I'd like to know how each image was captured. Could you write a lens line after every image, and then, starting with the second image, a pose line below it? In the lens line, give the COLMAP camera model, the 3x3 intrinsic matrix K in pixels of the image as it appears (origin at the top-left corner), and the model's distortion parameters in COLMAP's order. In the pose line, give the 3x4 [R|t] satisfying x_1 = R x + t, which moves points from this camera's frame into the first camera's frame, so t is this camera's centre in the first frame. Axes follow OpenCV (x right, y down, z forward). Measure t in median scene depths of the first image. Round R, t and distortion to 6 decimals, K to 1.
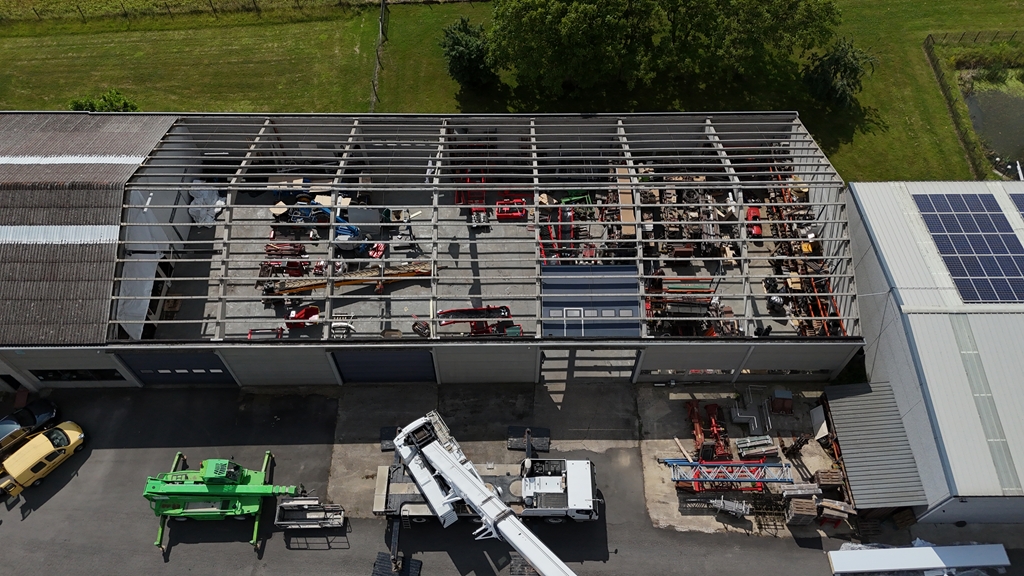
lens RADIAL K [[733.5, 0, 504.9], [0, 733.5, 291.3], [0, 0, 1]] dist [0.094289, -0.108275]
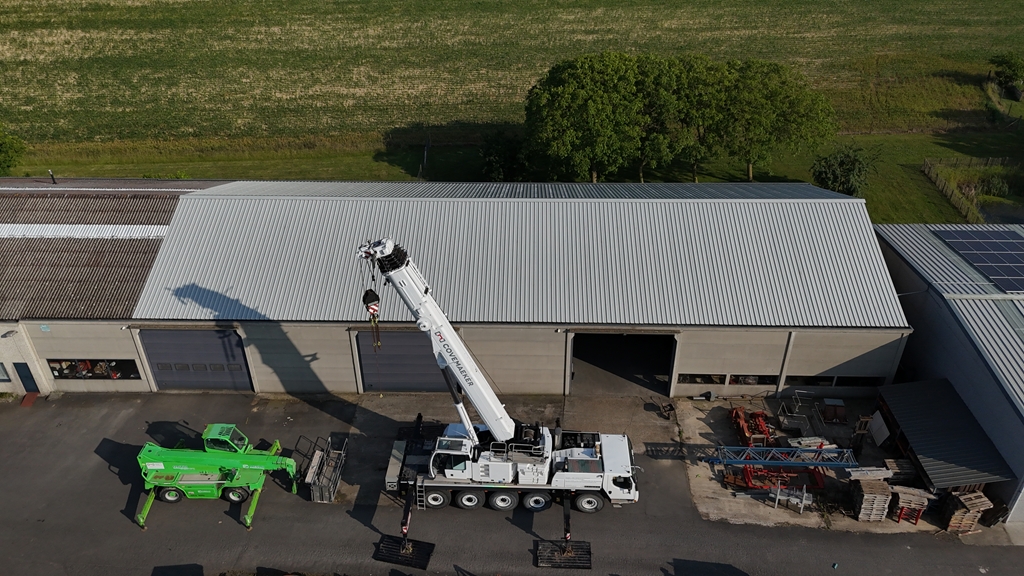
lens RADIAL K [[732.8, 0, 508.5], [0, 732.8, 292.1], [0, 0, 1]] dist [0.073713, -0.083824]
pose [[0.999453, 0.013149, -0.030353, -0.004943], [-0.024109, 0.917837, -0.396225, 0.411451], [0.022650, 0.396740, 0.917651, 0.089864]]
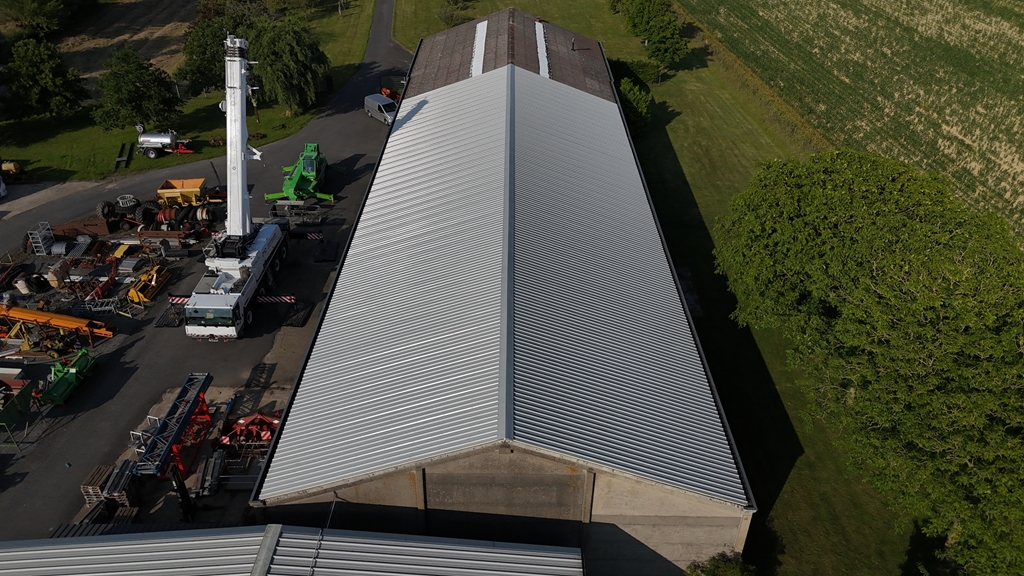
lens RADIAL K [[732.8, 0, 508.5], [0, 732.8, 292.1], [0, 0, 1]] dist [0.073713, -0.083824]
pose [[-0.004864, 0.563110, -0.826368, 0.892775], [-0.855050, 0.426158, 0.295429, -0.379049], [0.518523, 0.708023, 0.479414, 0.666239]]
